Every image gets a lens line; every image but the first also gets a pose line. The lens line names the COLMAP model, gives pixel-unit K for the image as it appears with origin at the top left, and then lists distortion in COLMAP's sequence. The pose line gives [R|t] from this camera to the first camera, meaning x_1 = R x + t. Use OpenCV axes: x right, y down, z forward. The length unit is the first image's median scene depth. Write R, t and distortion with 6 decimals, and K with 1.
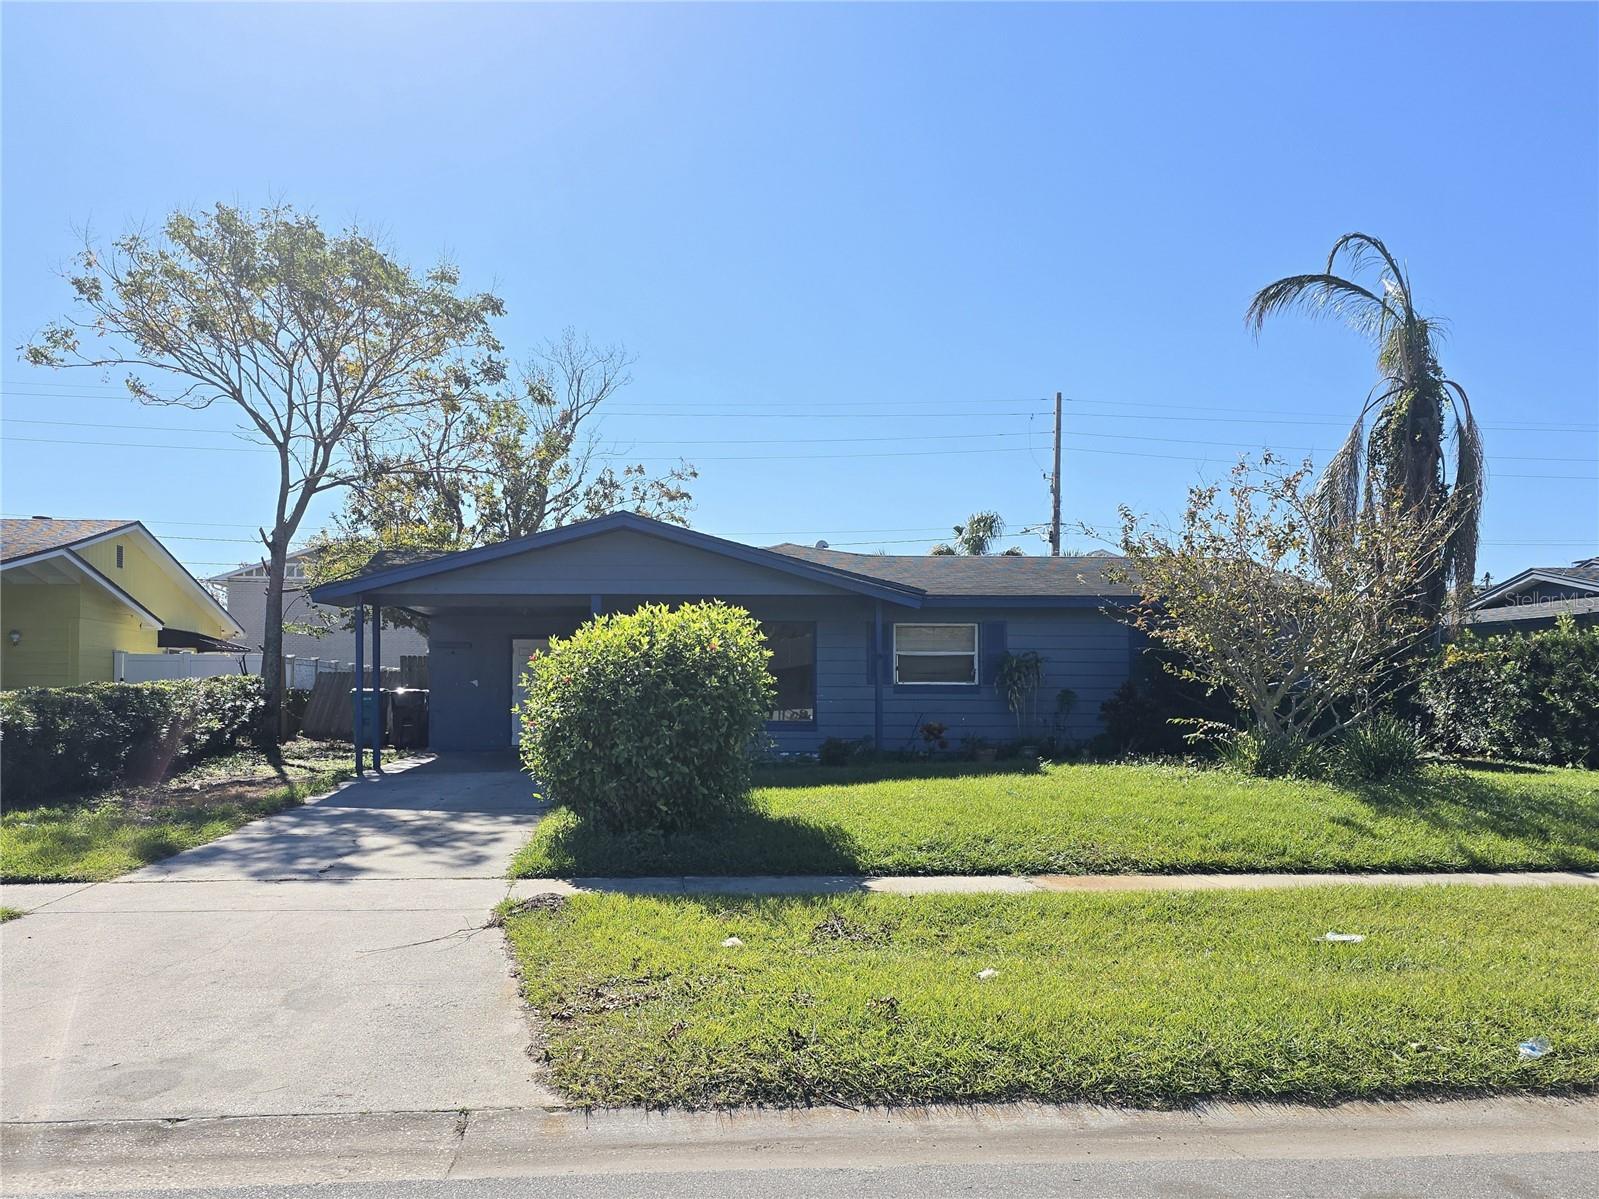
lens RADIAL K [[1265.9, 0, 775.4], [0, 1265.9, 596.1], [0, 0, 1]] dist [0.086350, -0.094541]
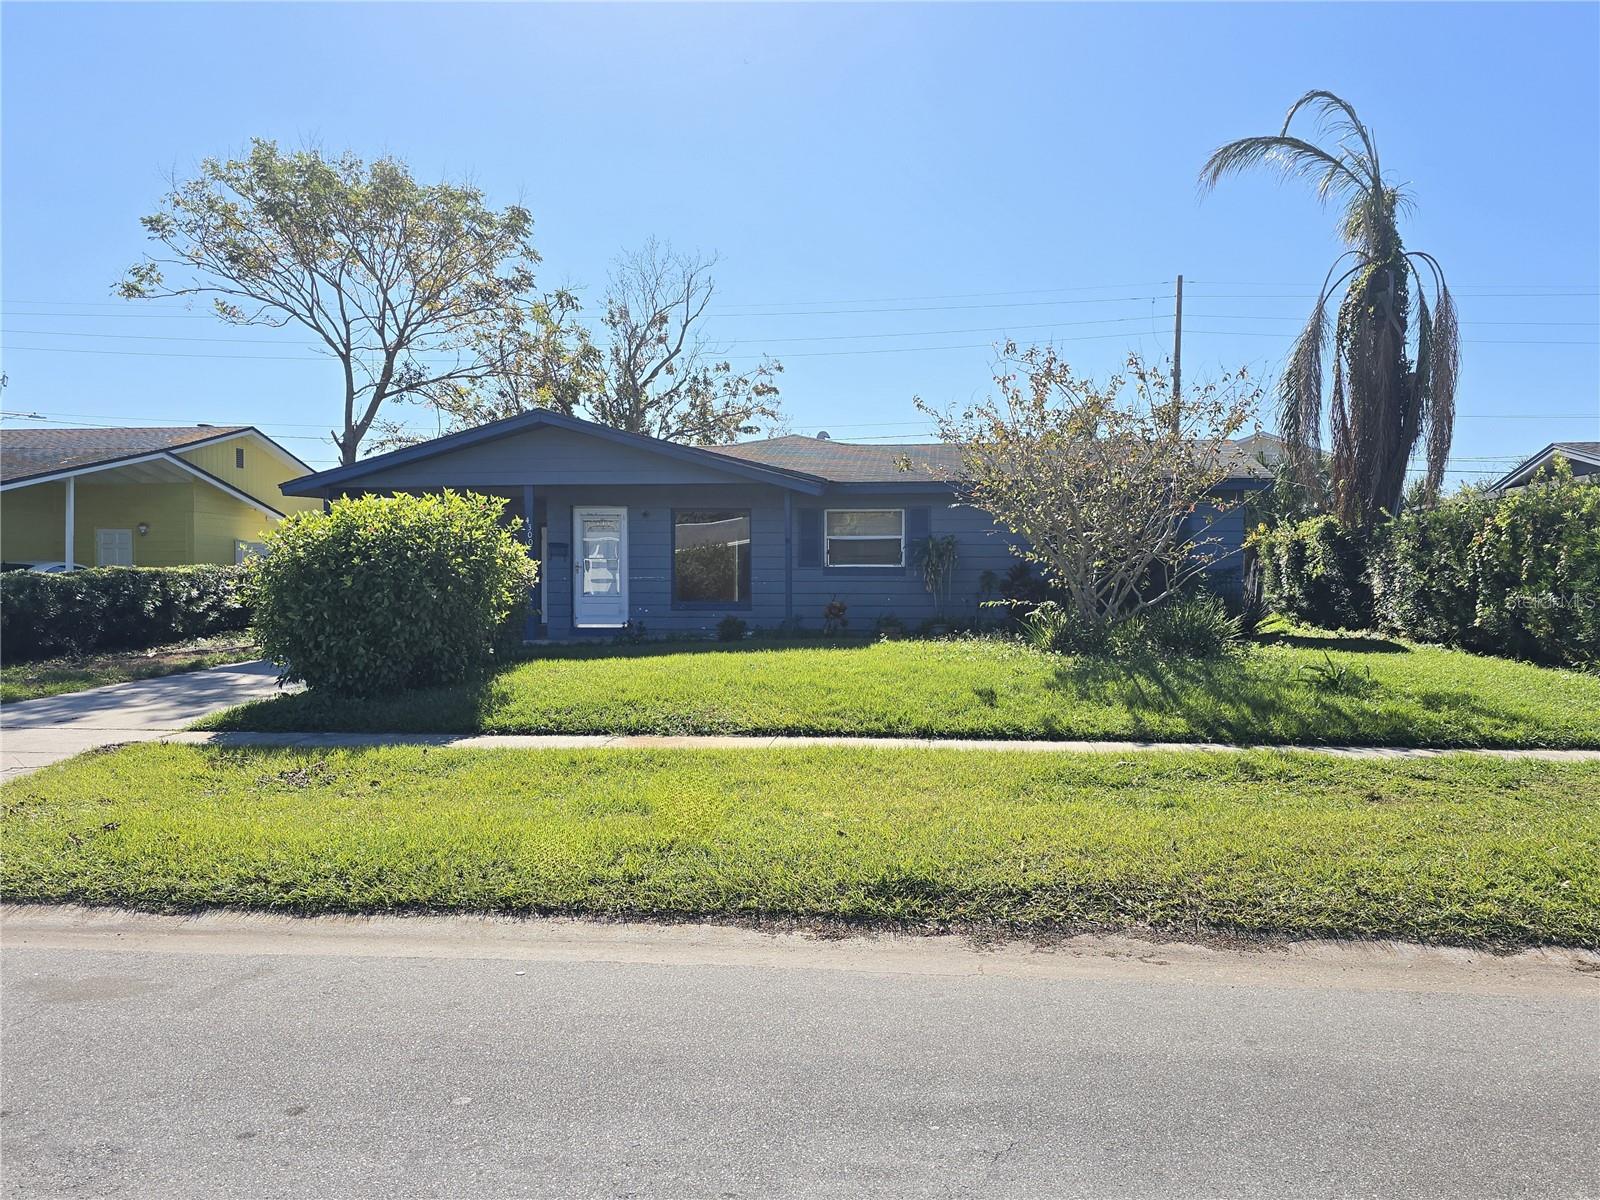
lens RADIAL K [[1200.8, 0, 800.0], [0, 1200.8, 600.0], [0, 0, 1]] dist [0.021903, -0.002297]
pose [[0.987413, 0.000618, -0.158162, 0.213141], [0.014361, 0.995511, 0.093549, 0.002435], [0.157510, -0.094643, 0.982972, 0.003255]]
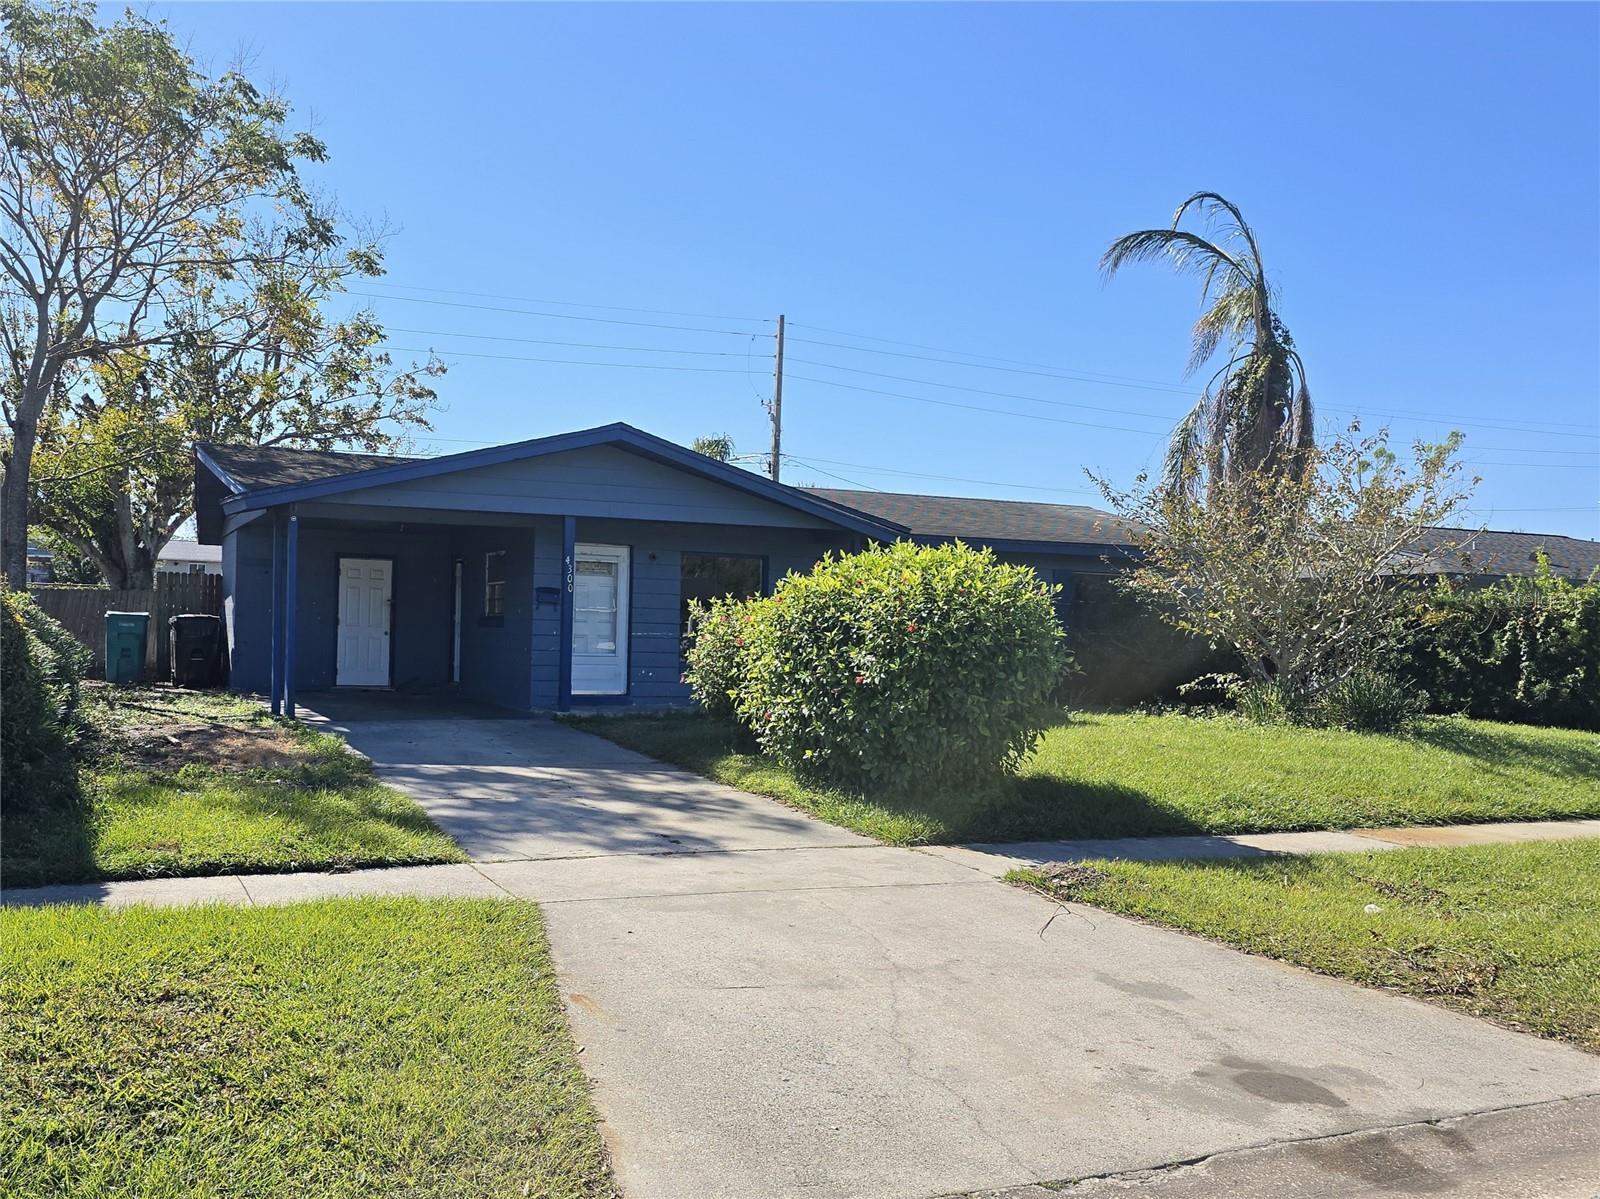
lens RADIAL K [[1378.5, 0, 800.0], [0, 1378.5, 599.5], [0, 0, 1]] dist [0.075708, -0.112623]
pose [[0.945529, 0.030831, 0.324076, -0.261746], [-0.049577, 0.997531, 0.049746, 0.000619], [-0.321742, -0.063103, 0.944722, 0.046470]]
